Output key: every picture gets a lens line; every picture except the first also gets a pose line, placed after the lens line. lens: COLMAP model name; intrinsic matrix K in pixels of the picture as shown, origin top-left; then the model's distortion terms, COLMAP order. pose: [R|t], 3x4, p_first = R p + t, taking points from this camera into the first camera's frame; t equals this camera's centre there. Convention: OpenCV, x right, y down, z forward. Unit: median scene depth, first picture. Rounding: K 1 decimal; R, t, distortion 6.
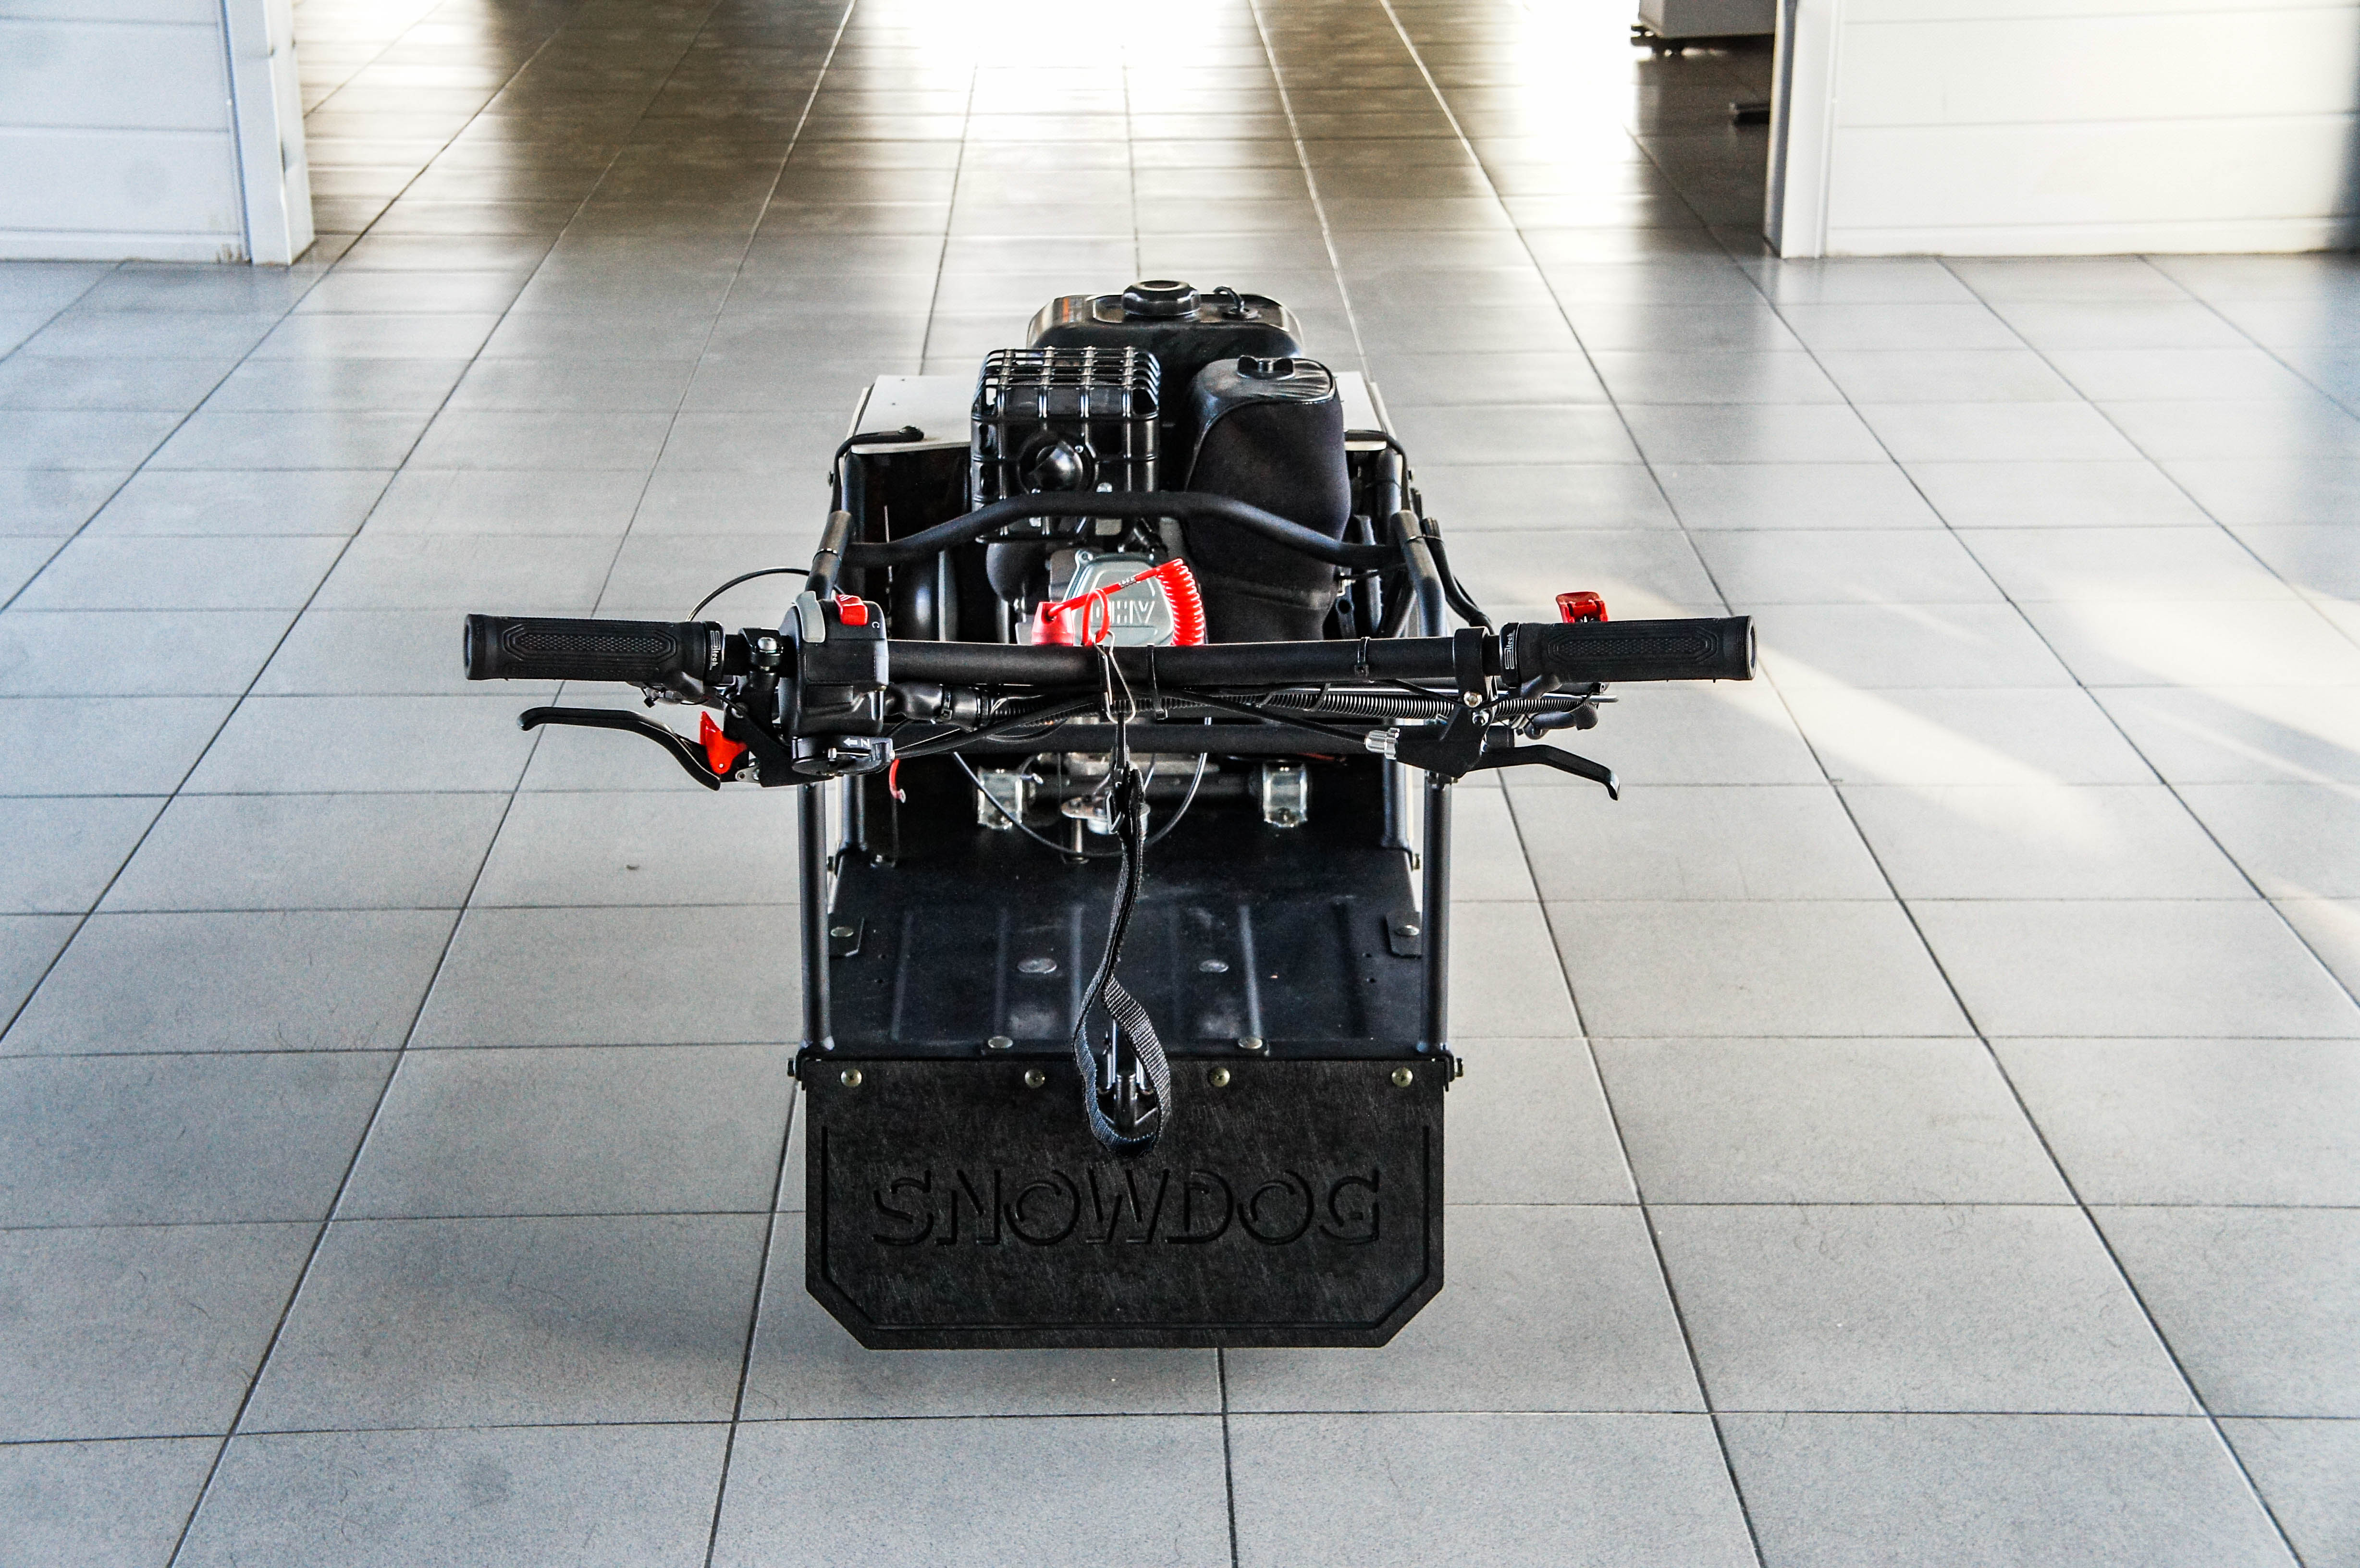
lens RADIAL K [[3786.9, 0, 1180.0], [0, 3786.9, 784.0], [0, 0, 1]] dist [0.002971, 0.000269]
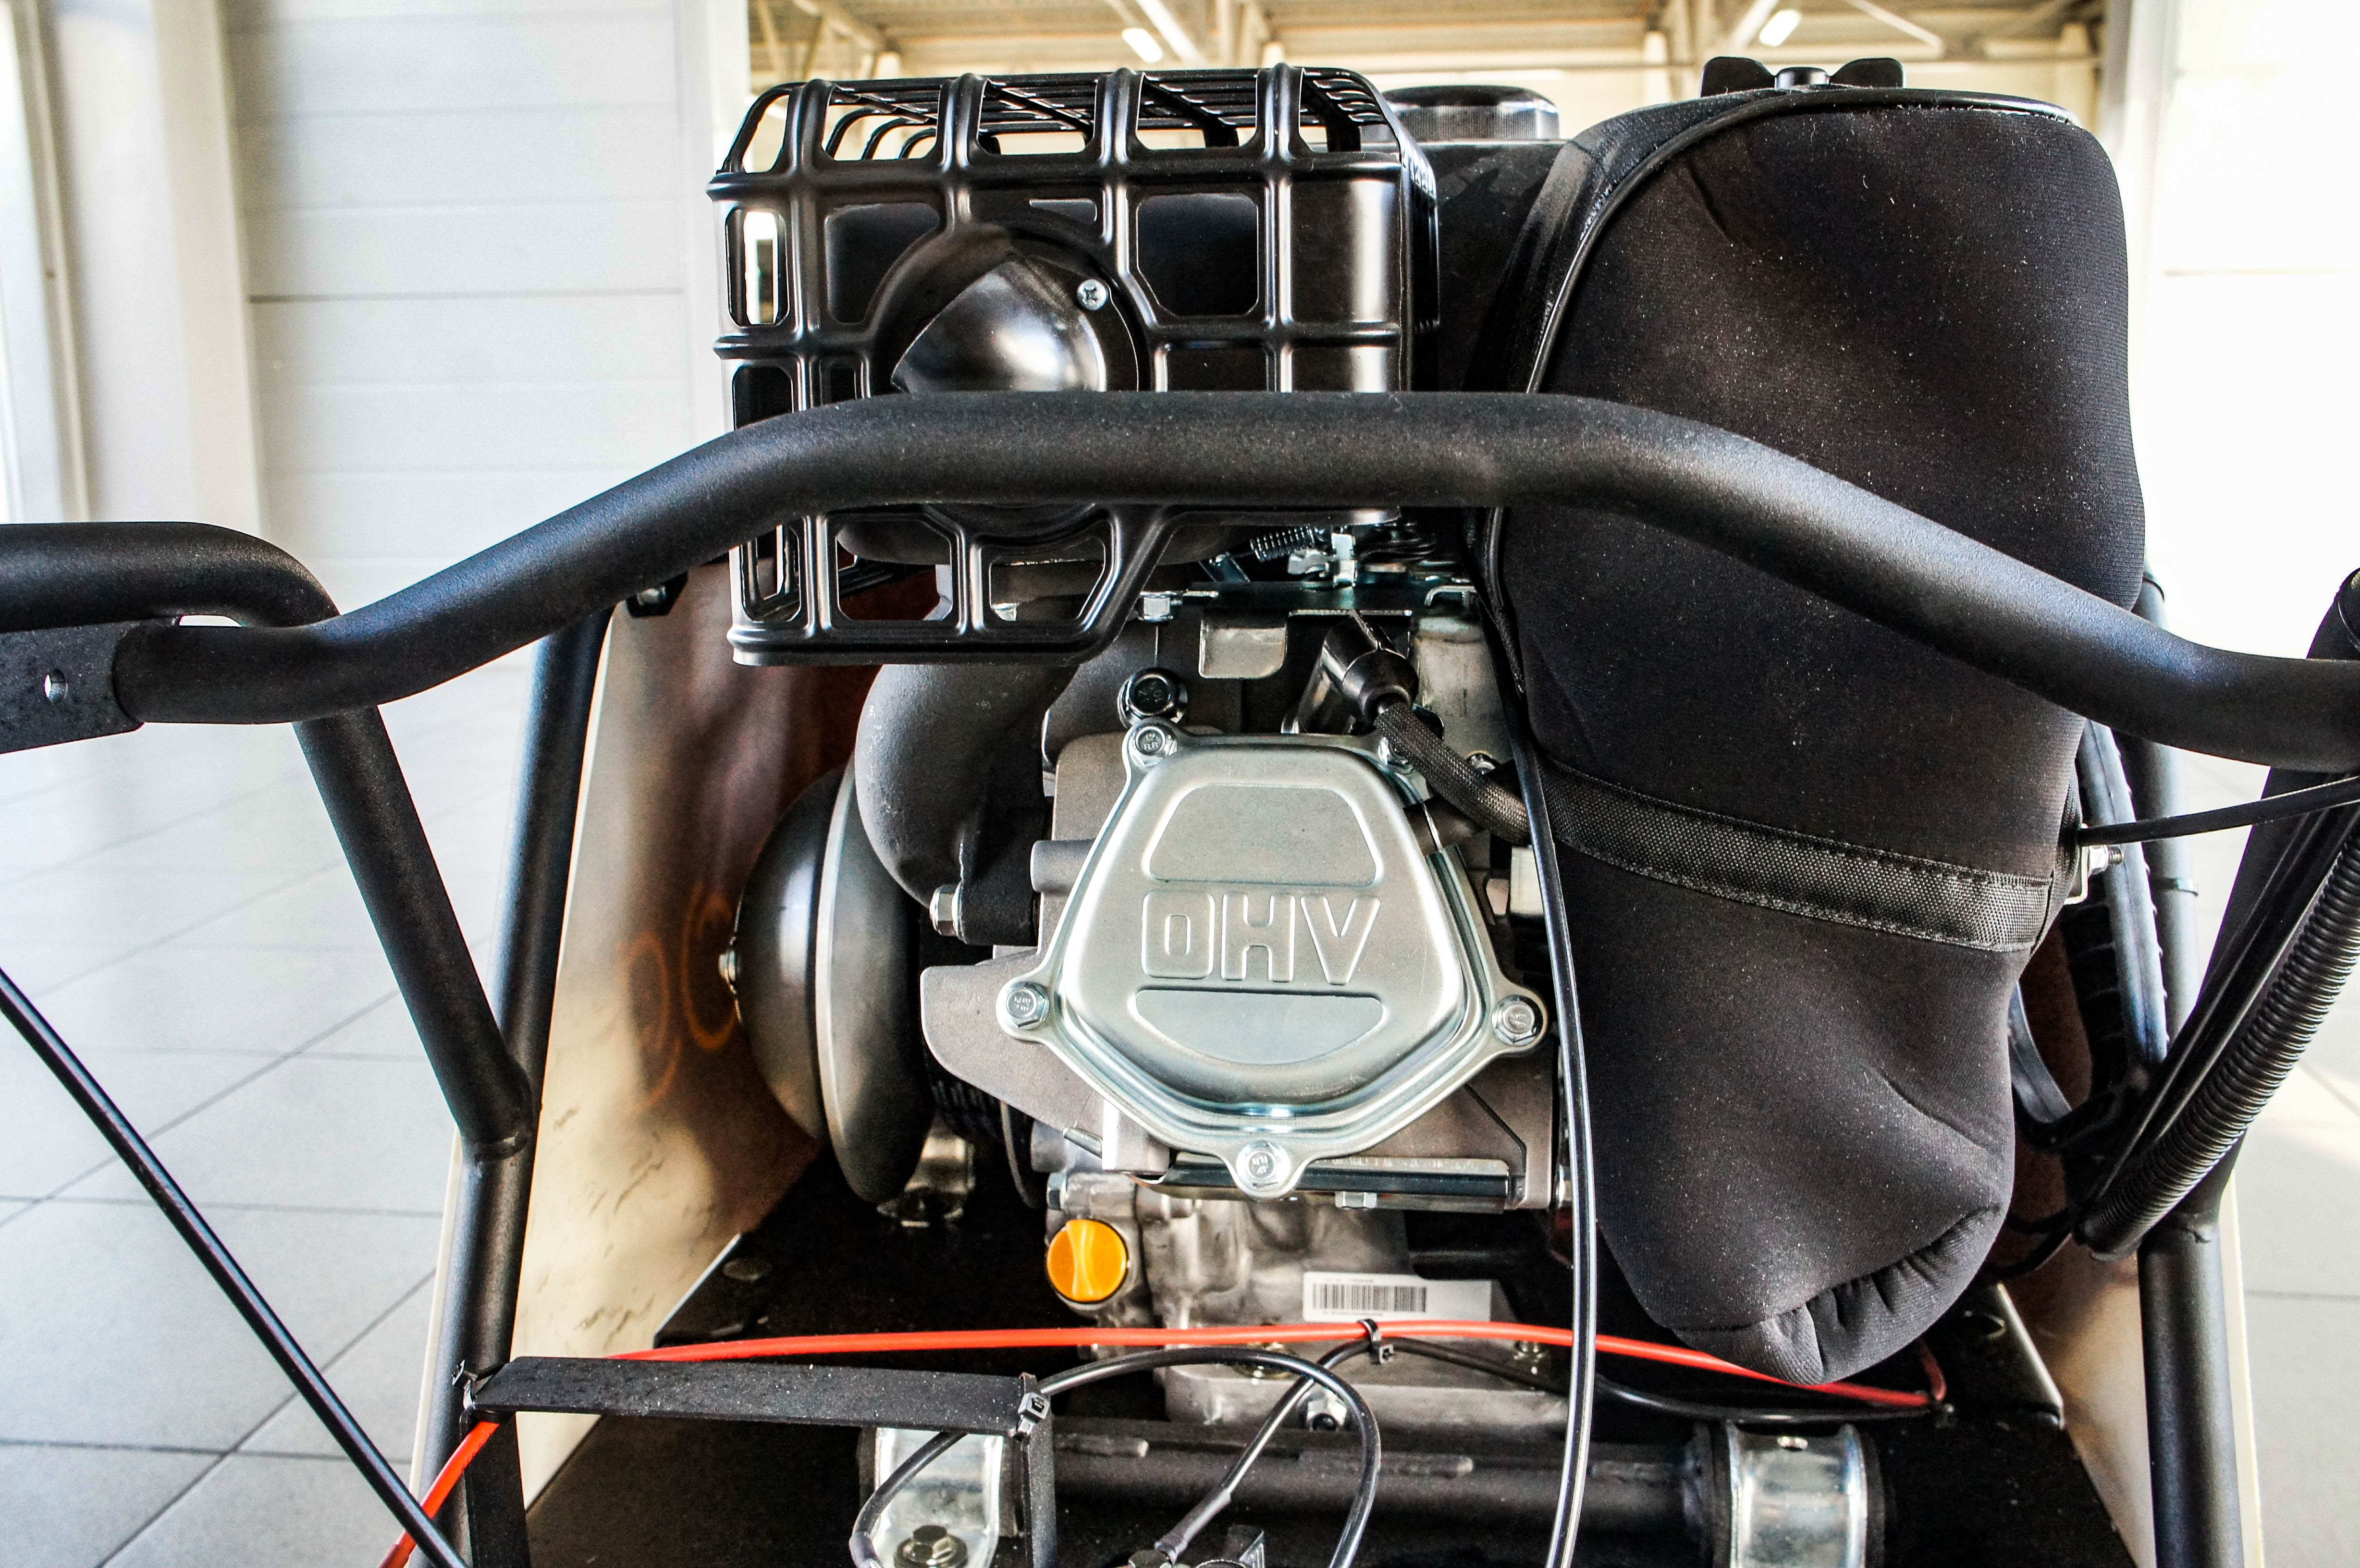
lens RADIAL K [[2221.5, 0, 1180.0], [0, 2221.5, 784.0], [0, 0, 1]] dist [-0.066108, -0.000975]
pose [[0.990057, 0.017531, -0.139569, 0.000602], [-0.035412, 0.991311, -0.126682, -0.036019], [0.136136, 0.130365, 0.982075, 0.838978]]
